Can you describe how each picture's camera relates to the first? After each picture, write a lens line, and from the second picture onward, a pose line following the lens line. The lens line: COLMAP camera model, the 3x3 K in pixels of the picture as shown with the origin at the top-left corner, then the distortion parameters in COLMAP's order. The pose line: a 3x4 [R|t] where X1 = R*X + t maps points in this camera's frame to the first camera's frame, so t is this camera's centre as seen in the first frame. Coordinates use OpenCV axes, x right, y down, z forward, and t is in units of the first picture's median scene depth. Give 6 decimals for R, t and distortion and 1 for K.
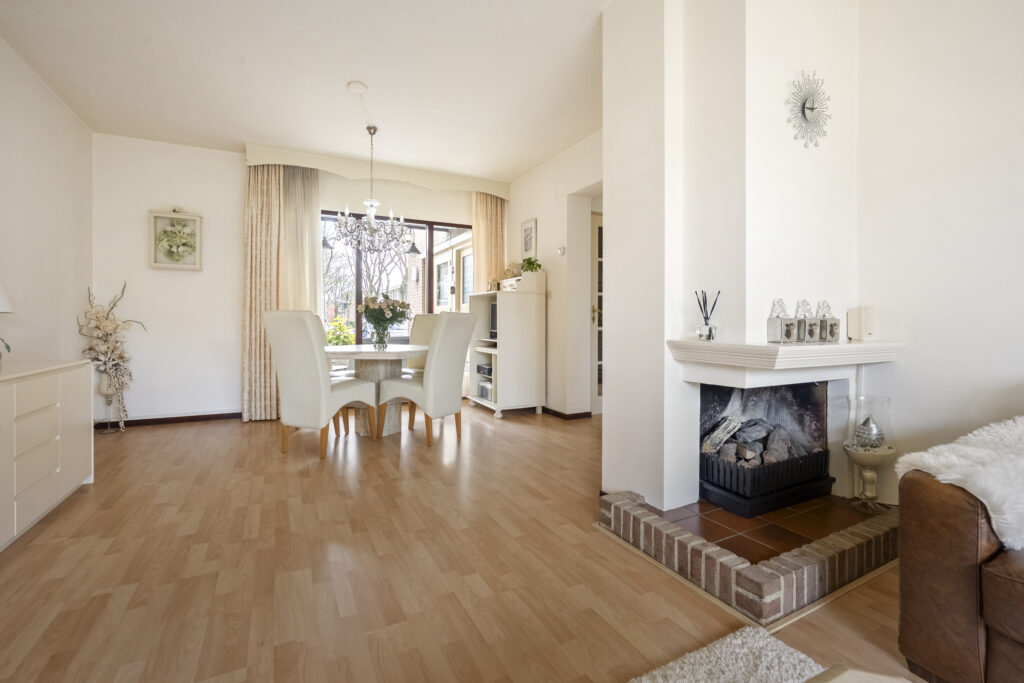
lens RADIAL K [[445.5, 0, 508.0], [0, 445.5, 320.7], [0, 0, 1]] dist [-0.010206, -0.000090]
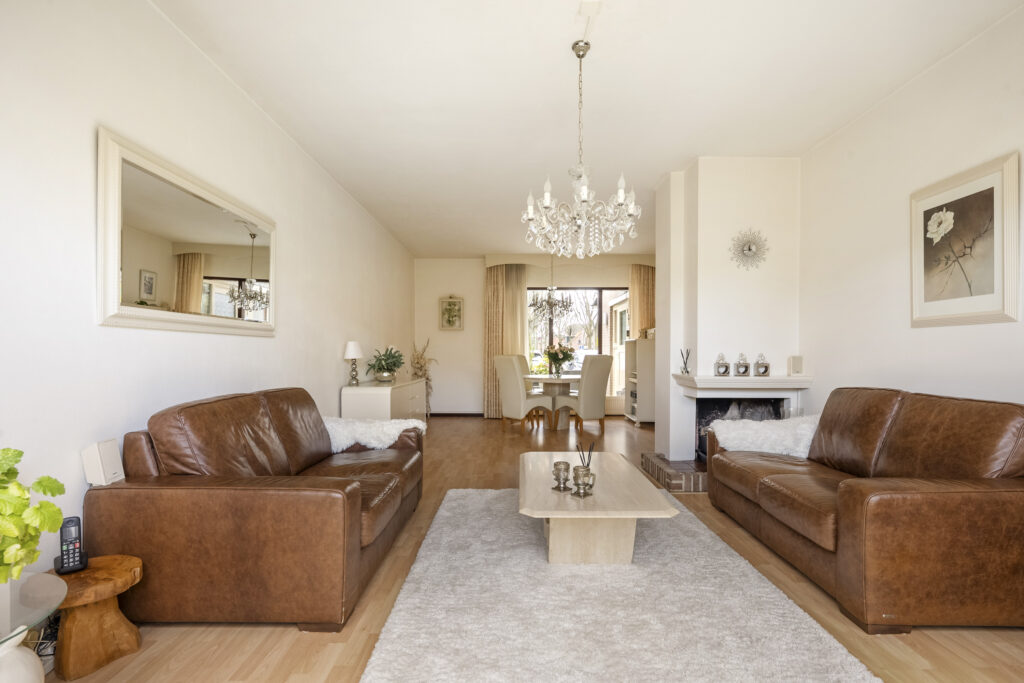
lens RADIAL K [[474.7, 0, 511.7], [0, 474.7, 346.8], [0, 0, 1]] dist [0.001021, 0.000007]
pose [[0.887914, -0.008381, -0.459933, 0.362977], [0.002989, 0.999918, -0.012450, -0.025899], [0.460000, 0.009679, 0.887866, -0.618679]]
